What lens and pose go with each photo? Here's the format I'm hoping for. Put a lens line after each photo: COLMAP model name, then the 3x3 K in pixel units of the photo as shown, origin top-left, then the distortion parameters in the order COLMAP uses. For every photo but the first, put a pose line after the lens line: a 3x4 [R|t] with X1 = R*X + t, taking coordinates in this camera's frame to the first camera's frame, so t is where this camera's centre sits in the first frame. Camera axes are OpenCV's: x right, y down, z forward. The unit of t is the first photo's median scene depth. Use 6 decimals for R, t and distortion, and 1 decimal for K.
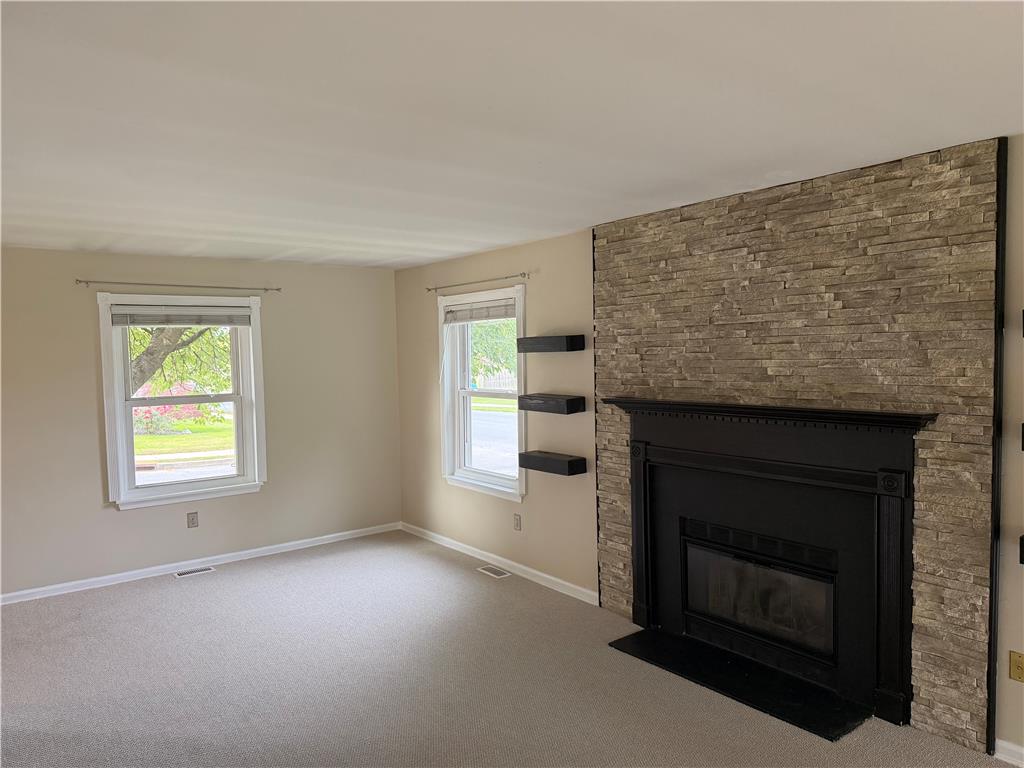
lens RADIAL K [[709.0, 0, 518.5], [0, 709.0, 385.9], [0, 0, 1]] dist [0.076751, -0.074719]
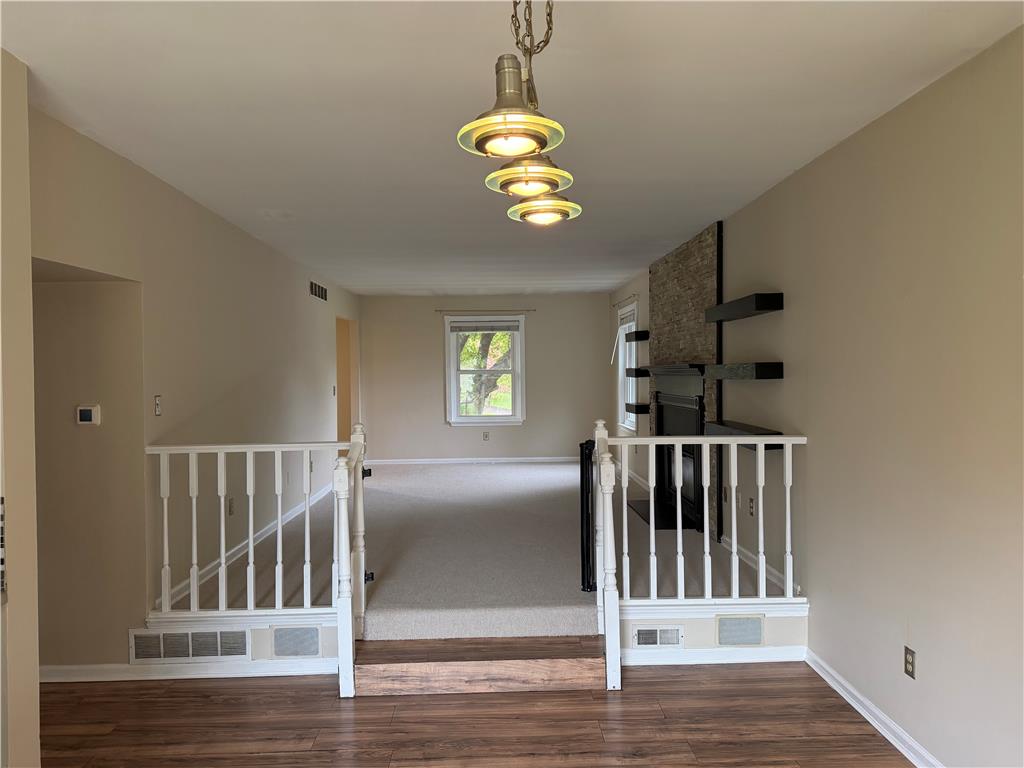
lens RADIAL K [[709.0, 0, 518.5], [0, 709.0, 385.9], [0, 0, 1]] dist [0.076751, -0.074719]
pose [[0.808204, 0.024412, -0.588397, 0.982206], [-0.036241, 0.999308, -0.008320, 0.098005], [0.587787, 0.028049, 0.808530, -0.624408]]
